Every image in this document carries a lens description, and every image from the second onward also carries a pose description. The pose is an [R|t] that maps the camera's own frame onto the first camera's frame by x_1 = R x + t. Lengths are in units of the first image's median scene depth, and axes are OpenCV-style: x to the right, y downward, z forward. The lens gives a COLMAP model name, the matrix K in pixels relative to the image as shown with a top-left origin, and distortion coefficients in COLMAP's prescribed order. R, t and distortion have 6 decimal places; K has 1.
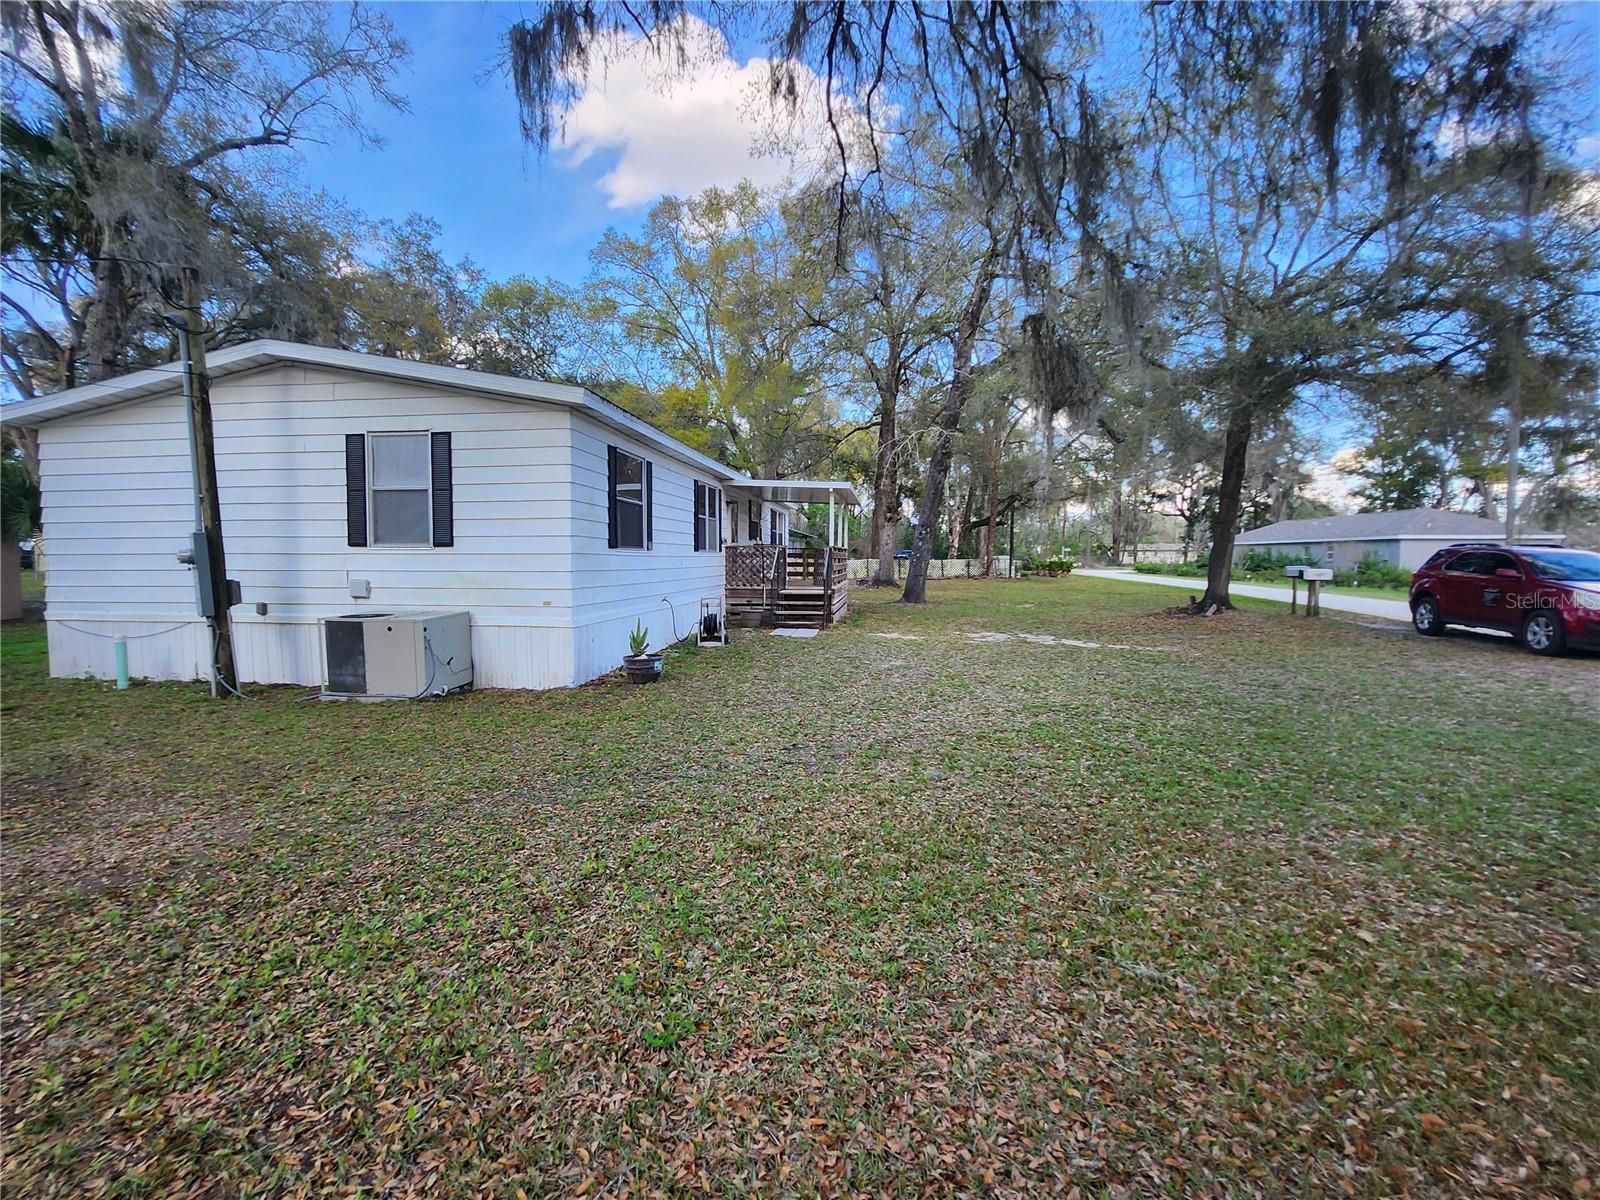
lens RADIAL K [[649.2, 0, 799.4], [0, 649.2, 588.9], [0, 0, 1]] dist [-0.001331, -0.000137]
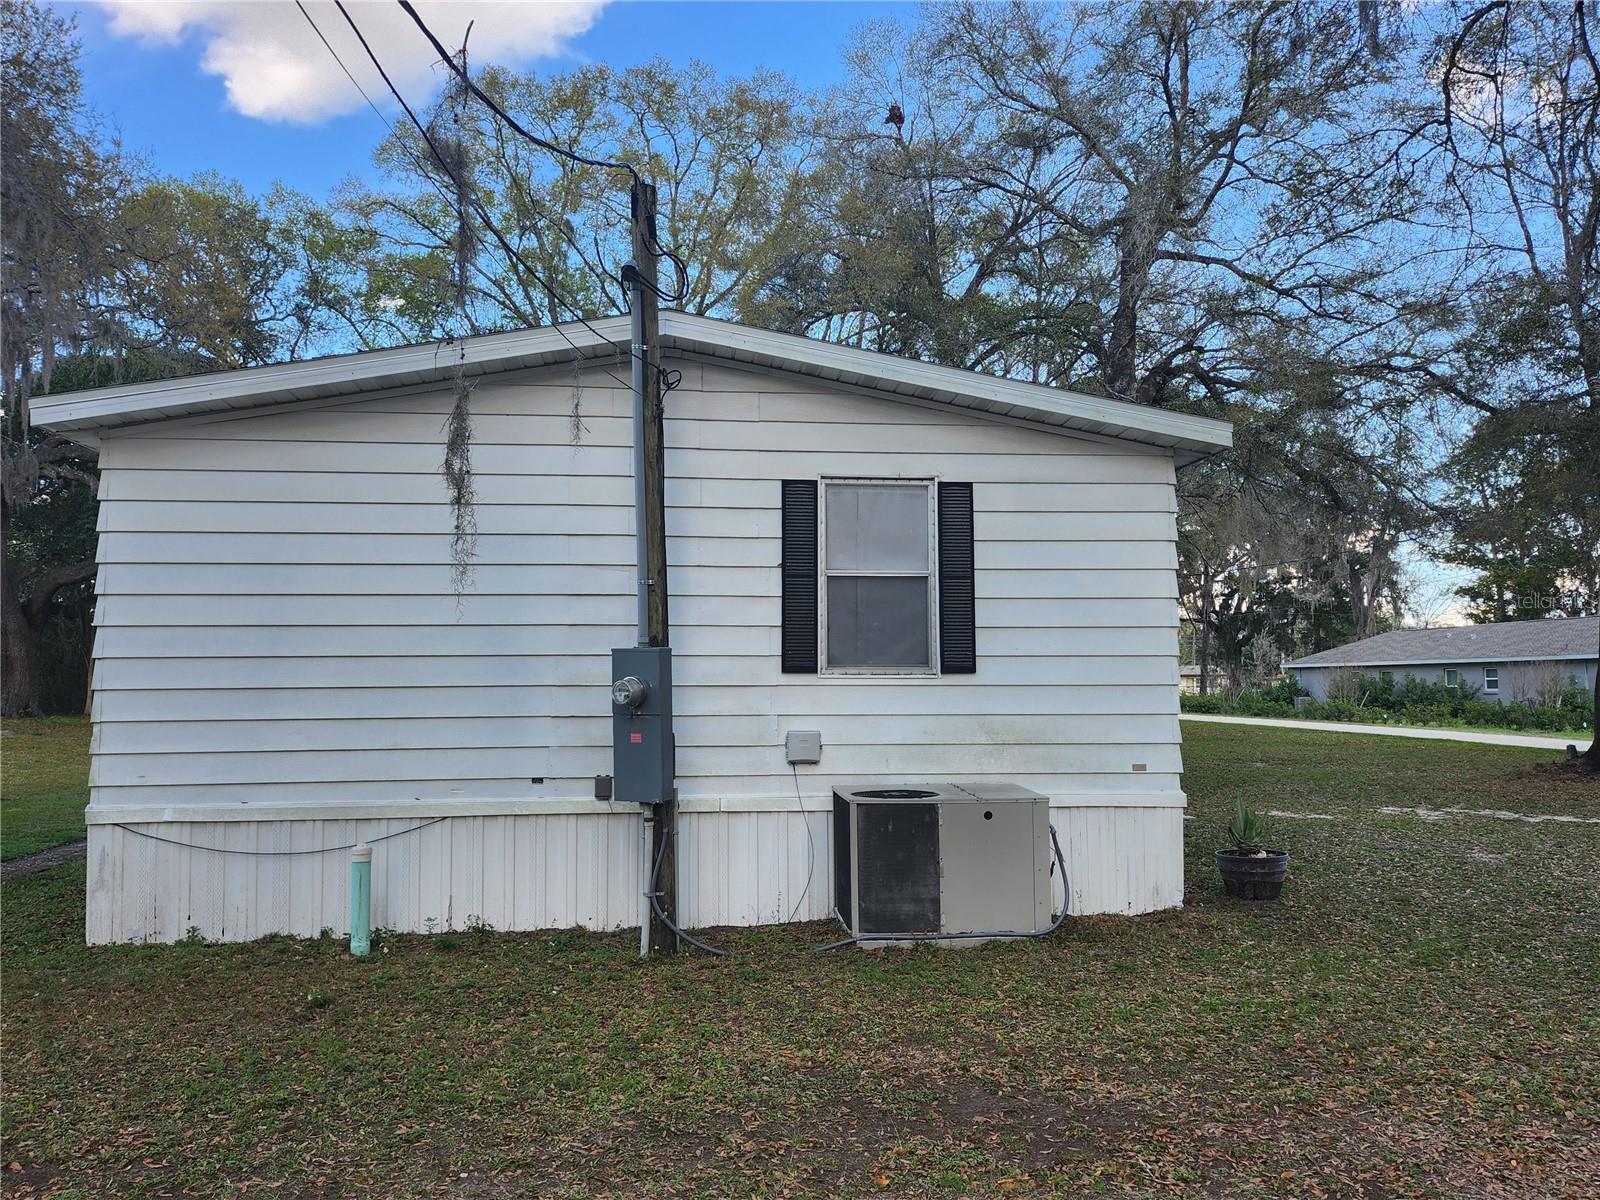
lens RADIAL K [[1131.0, 0, 801.5], [0, 1131.0, 611.8], [0, 0, 1]] dist [0.054944, 0.000626]
pose [[0.976759, 0.010406, 0.214089, -0.901973], [0.014453, 0.993350, -0.114221, -0.005070], [-0.213854, 0.114660, 0.970113, 0.026374]]
